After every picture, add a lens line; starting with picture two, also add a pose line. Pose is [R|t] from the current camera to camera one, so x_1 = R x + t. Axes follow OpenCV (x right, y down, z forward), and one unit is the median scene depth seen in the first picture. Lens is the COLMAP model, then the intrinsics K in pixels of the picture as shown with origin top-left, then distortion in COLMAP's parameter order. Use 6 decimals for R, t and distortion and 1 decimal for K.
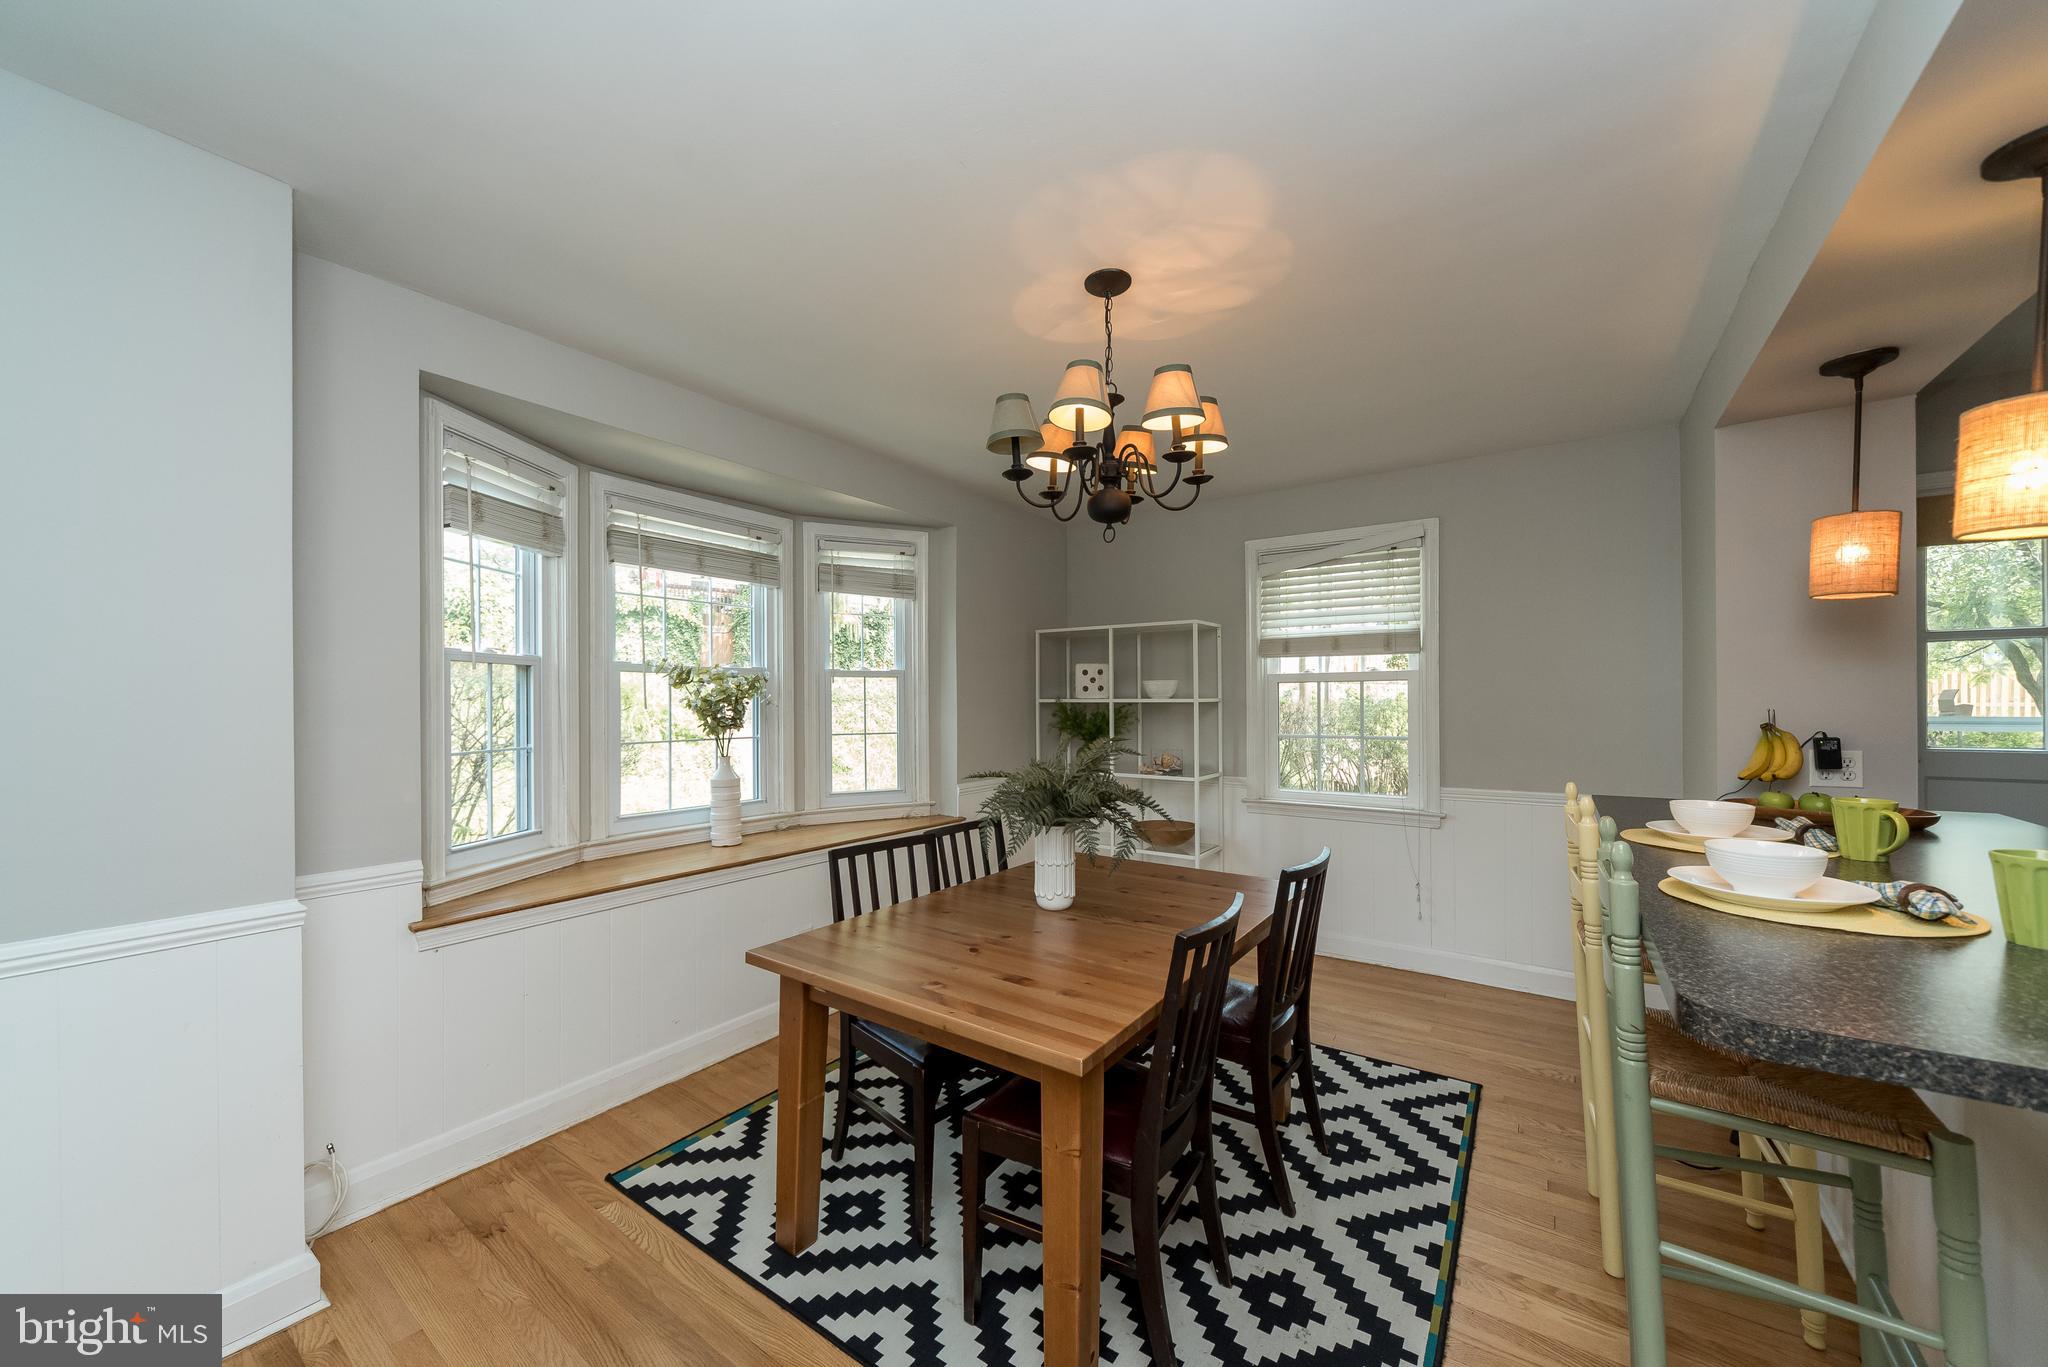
lens RADIAL K [[761.9, 0, 1022.0], [0, 761.9, 698.7], [0, 0, 1]] dist [0.003372, -0.000807]
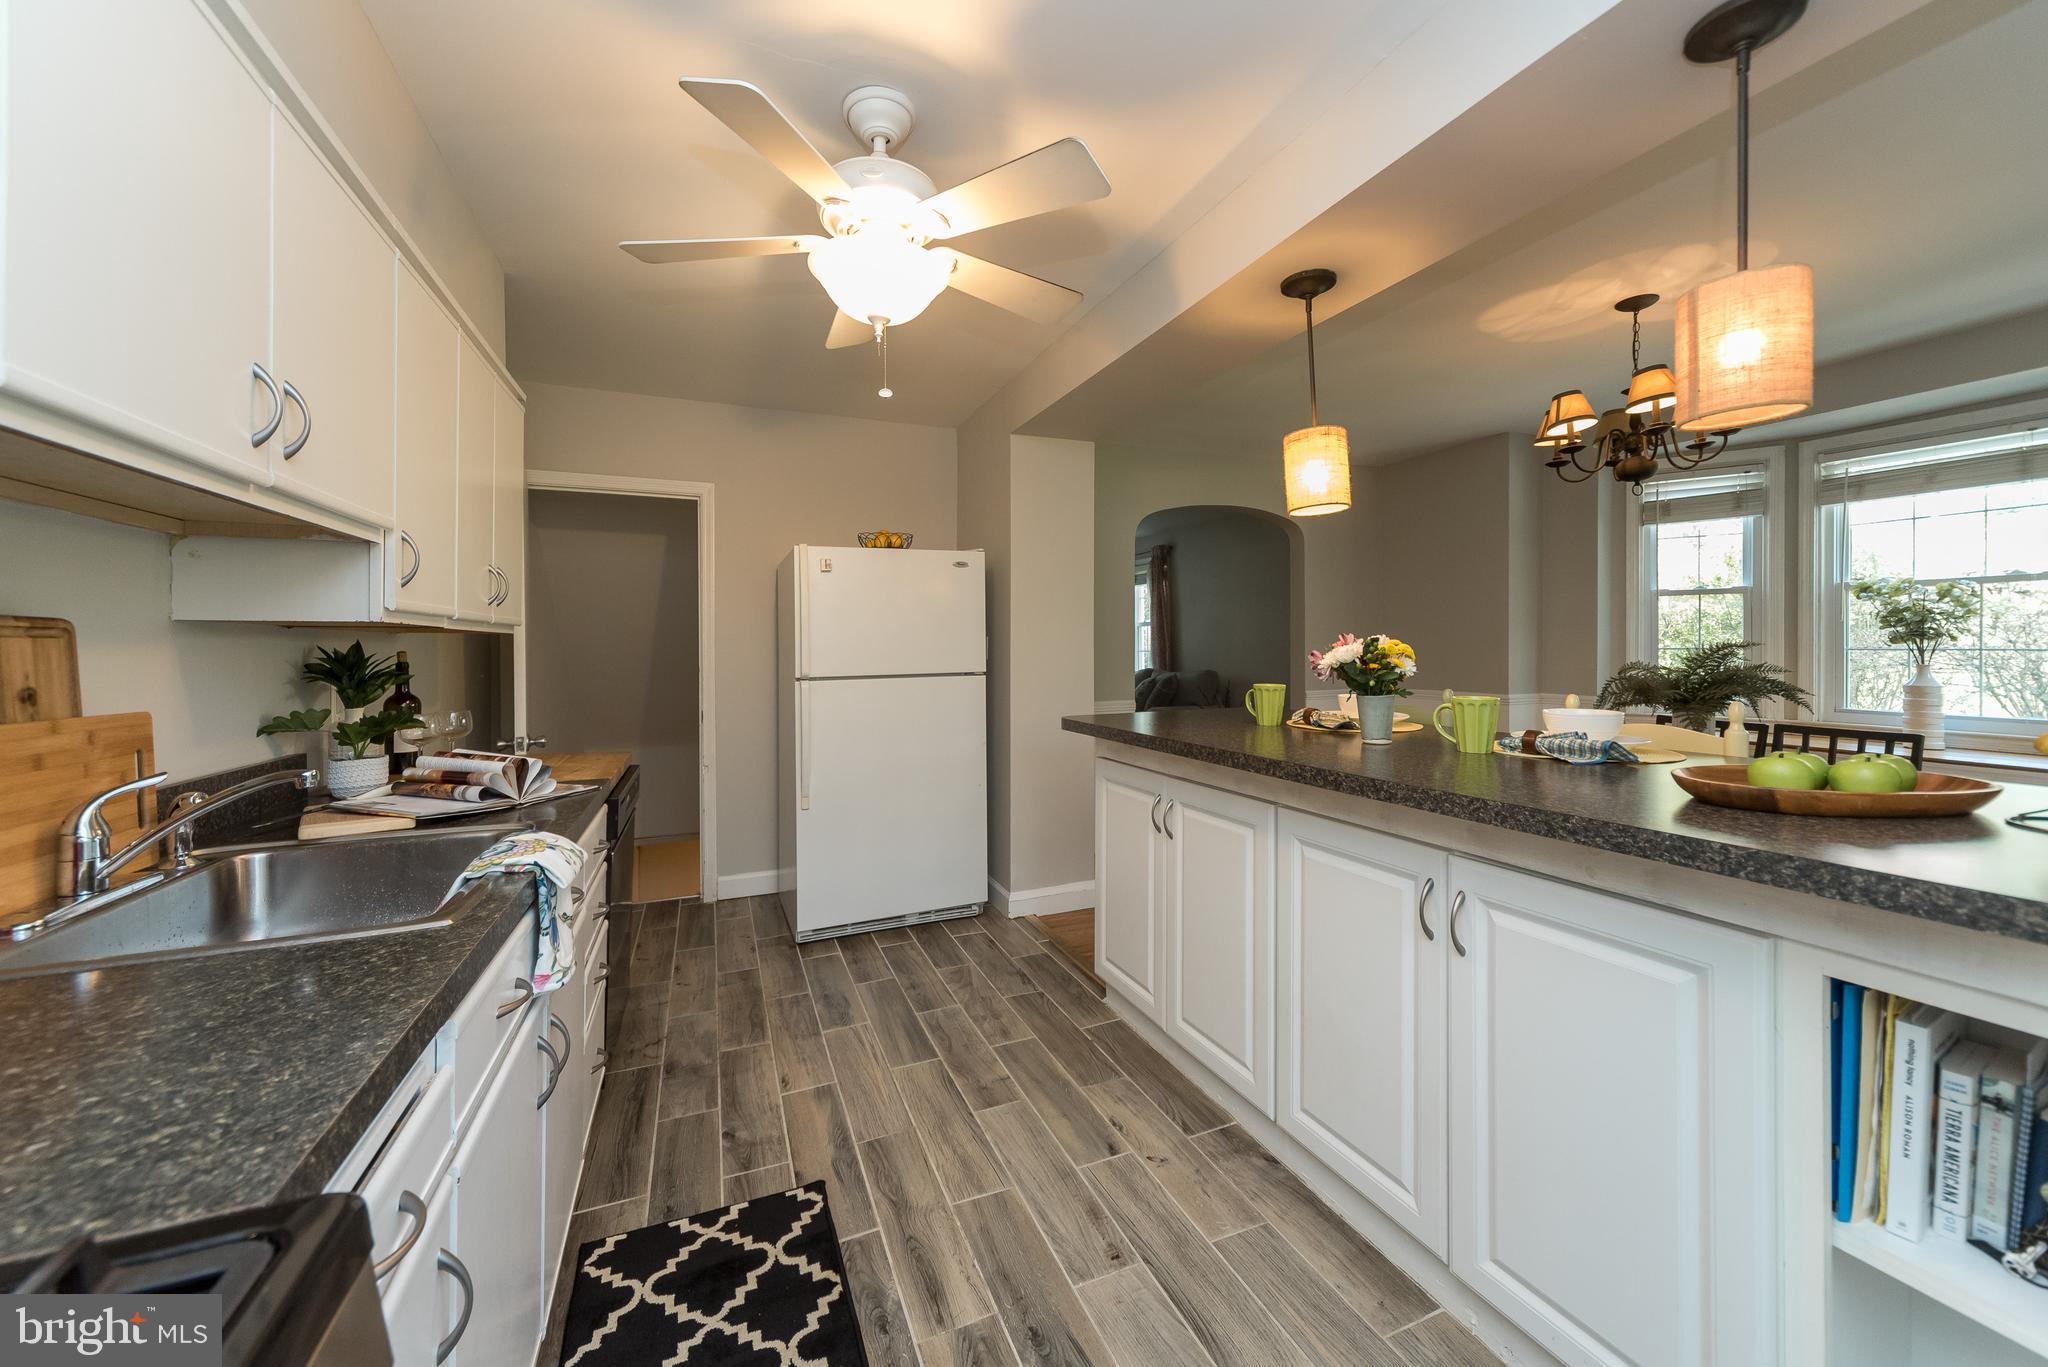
lens RADIAL K [[761.9, 0, 1016.9], [0, 761.9, 639.8], [0, 0, 1]] dist [0.003372, -0.000807]
pose [[-0.546118, 0.008919, -0.837661, 1.144599], [0.018924, 0.999819, -0.001693, 0.019065], [0.837494, -0.016776, -0.546188, 0.505064]]
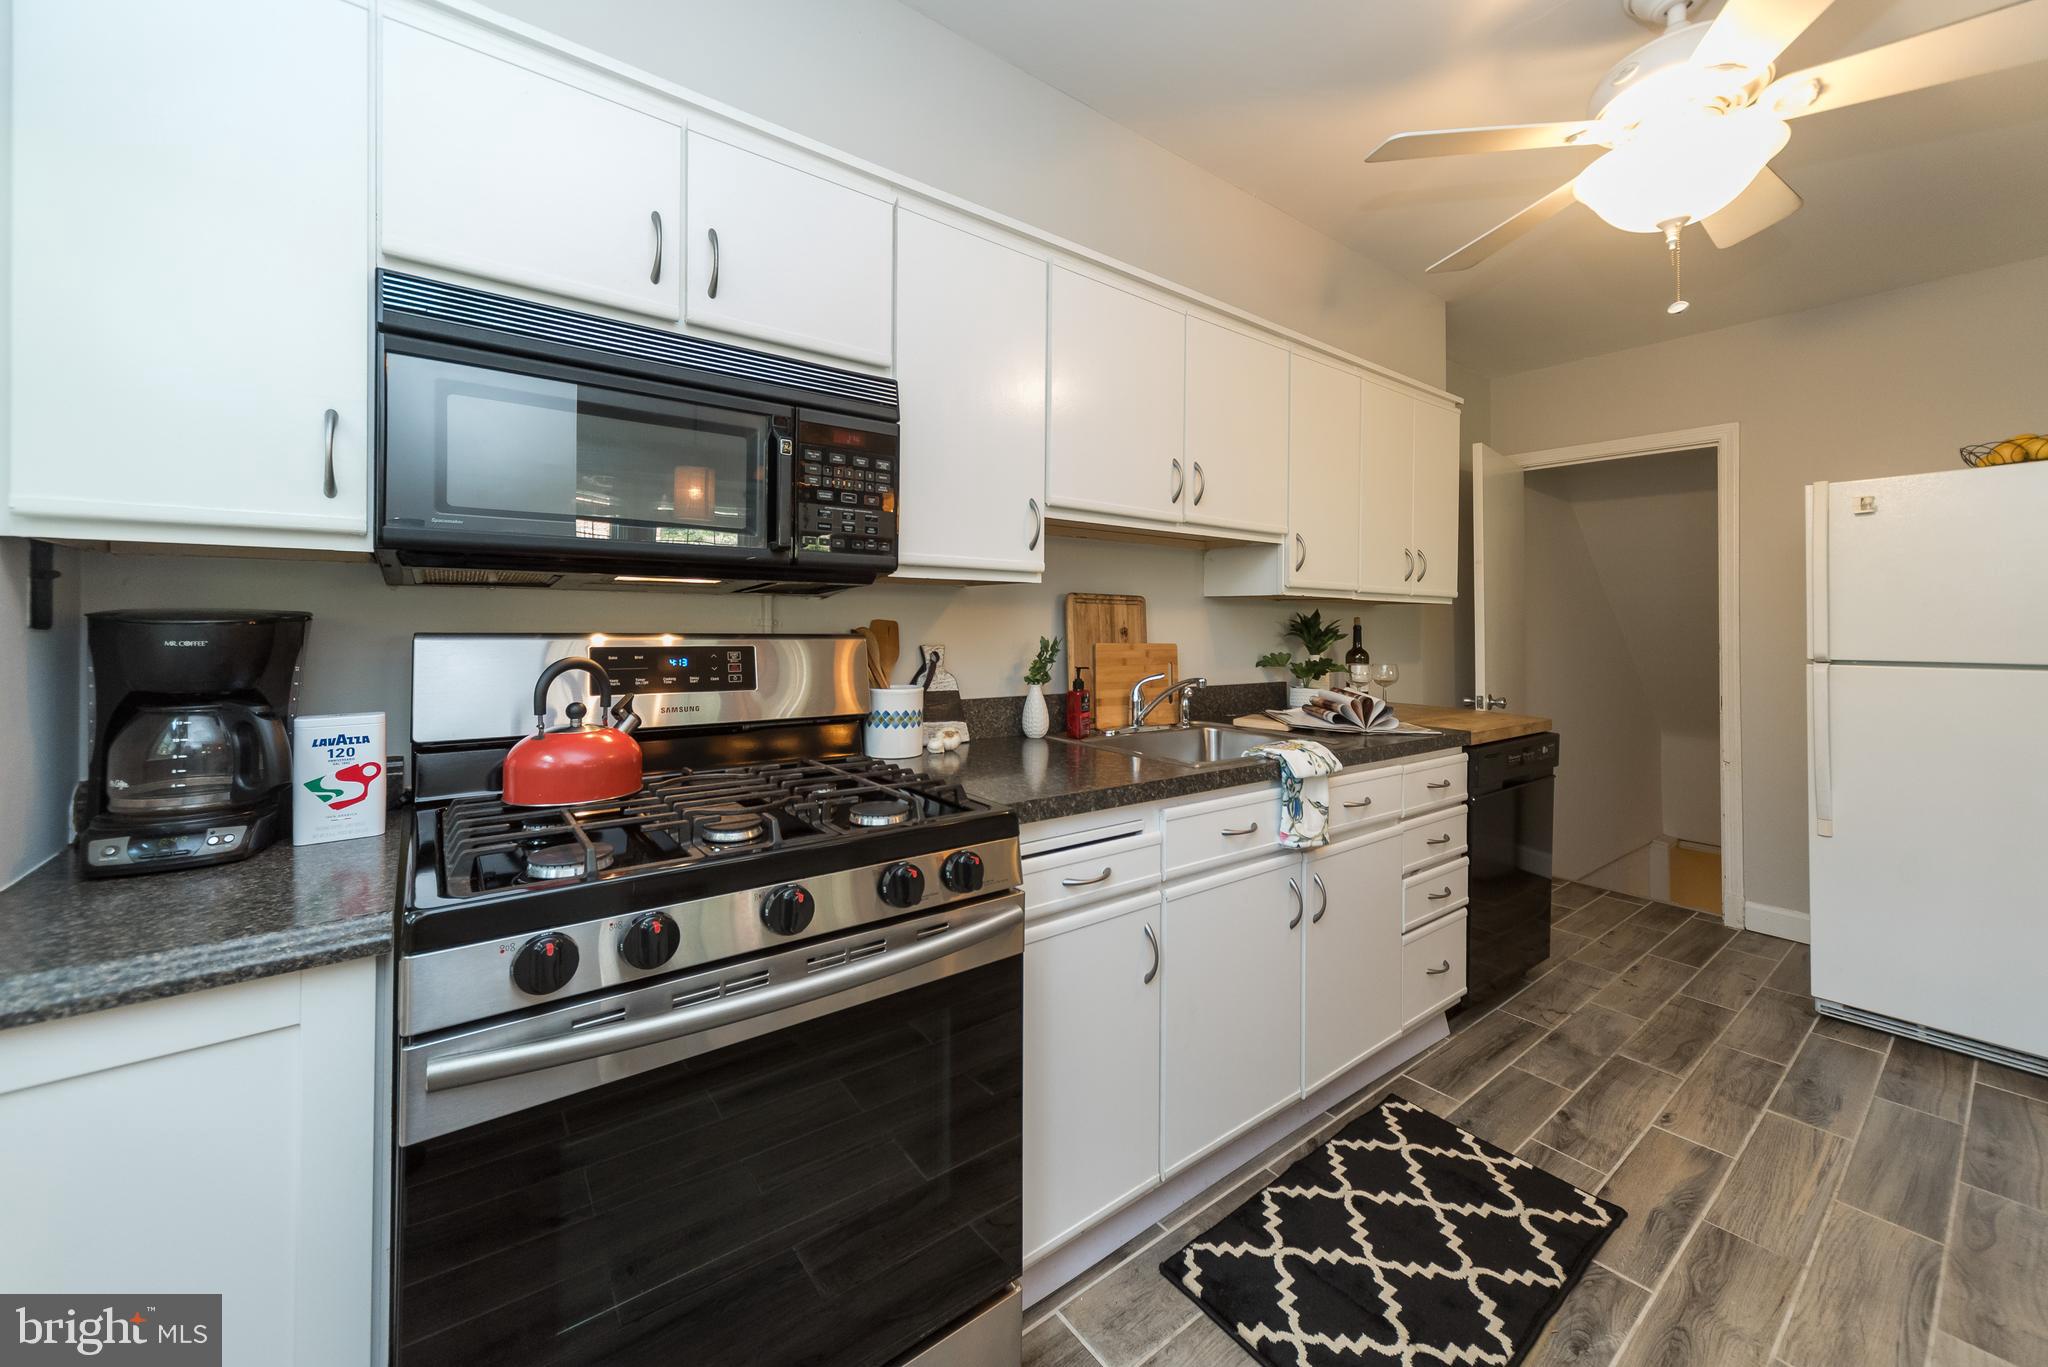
lens RADIAL K [[761.9, 0, 1031.0], [0, 761.9, 607.9], [0, 0, 1]] dist [0.003372, -0.000807]
pose [[-0.952464, 0.008948, 0.304520, 0.977624], [0.000036, 0.999572, -0.029257, 0.032501], [-0.304651, -0.027856, -0.952057, 0.670609]]
